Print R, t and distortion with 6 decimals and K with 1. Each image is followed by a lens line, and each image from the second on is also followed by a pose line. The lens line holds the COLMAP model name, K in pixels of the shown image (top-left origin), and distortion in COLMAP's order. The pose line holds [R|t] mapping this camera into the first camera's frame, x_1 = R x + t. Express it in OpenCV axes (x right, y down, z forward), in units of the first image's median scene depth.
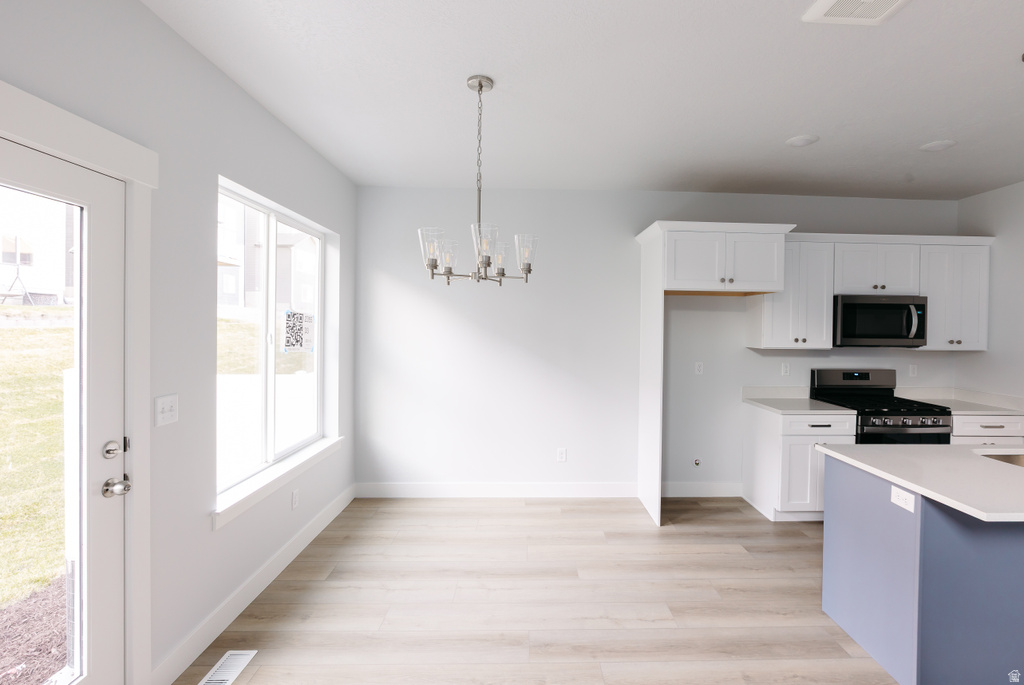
lens RADIAL K [[464.2, 0, 535.2], [0, 464.2, 330.9], [0, 0, 1]] dist [-0.014564, 0.000278]
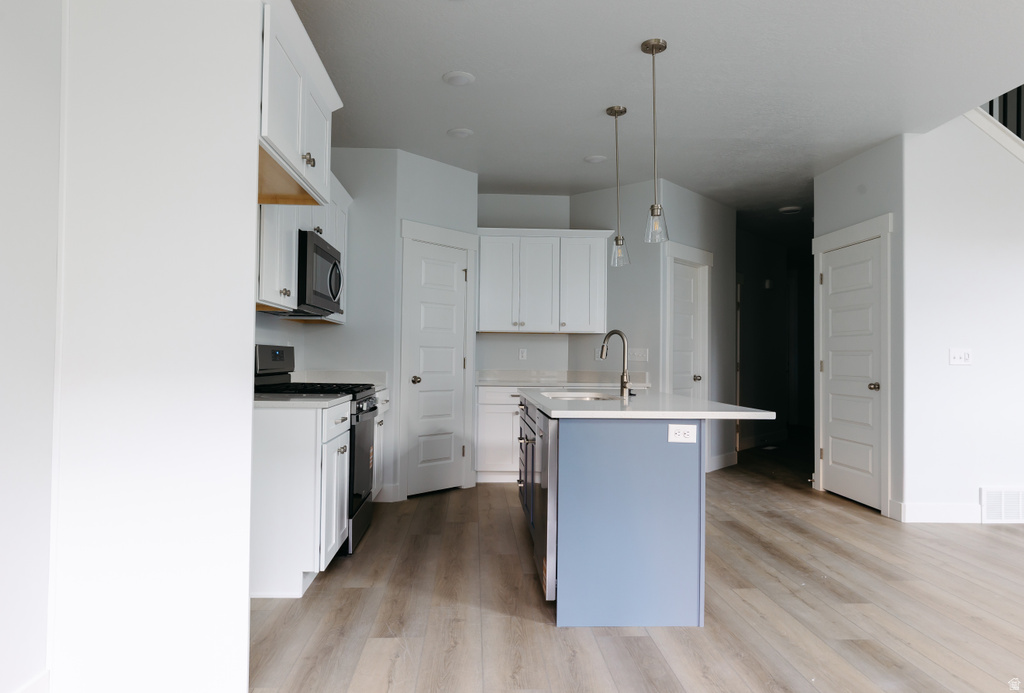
lens RADIAL K [[648.3, 0, 512.0], [0, 648.3, 346.5], [0, 0, 1]] dist [0.002750, 0.002751]
pose [[-0.021745, 0.005185, 0.999750, -0.299878], [-0.001117, 0.999986, -0.005210, 0.097751], [-0.999763, -0.001230, -0.021739, 0.729354]]
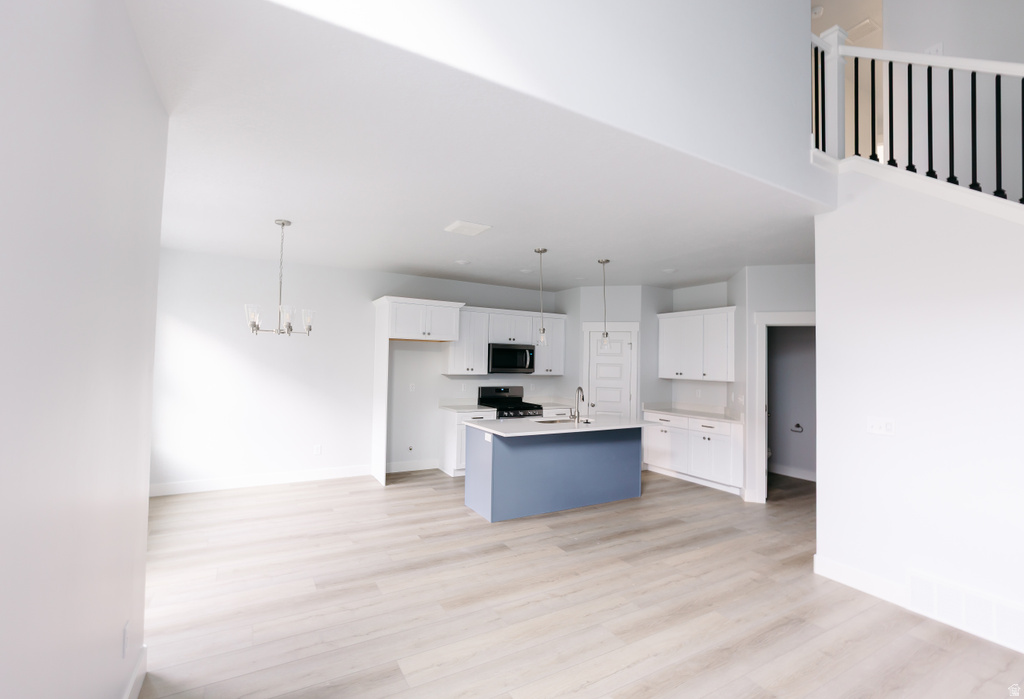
lens RADIAL K [[457.7, 0, 501.0], [0, 457.7, 350.6], [0, 0, 1]] dist [-0.001136, 0.000230]
pose [[0.885974, 0.019150, 0.463339, -0.108133], [-0.005899, 0.999532, -0.030031, 0.001021], [-0.463697, 0.023874, 0.885672, -0.552455]]
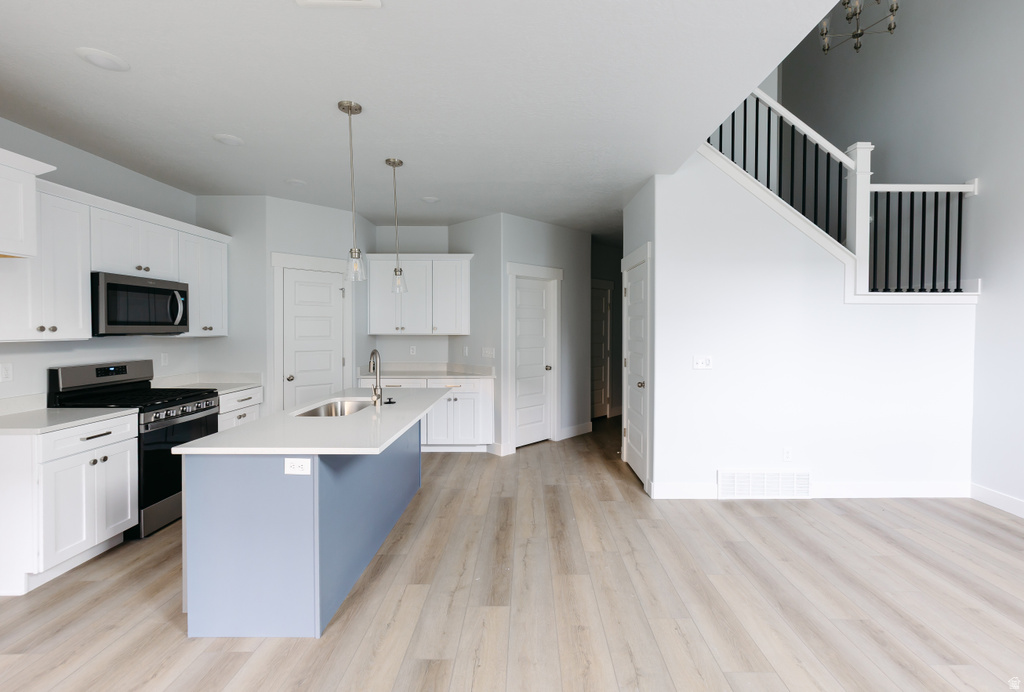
lens RADIAL K [[451.6, 0, 535.5], [0, 451.6, 336.3], [0, 0, 1]] dist [-0.021117, 0.012507]
pose [[0.019829, -0.031581, 0.999304, -0.119151], [0.008577, 0.999470, 0.031416, 0.016792], [-0.999767, 0.007948, 0.020089, 0.220066]]
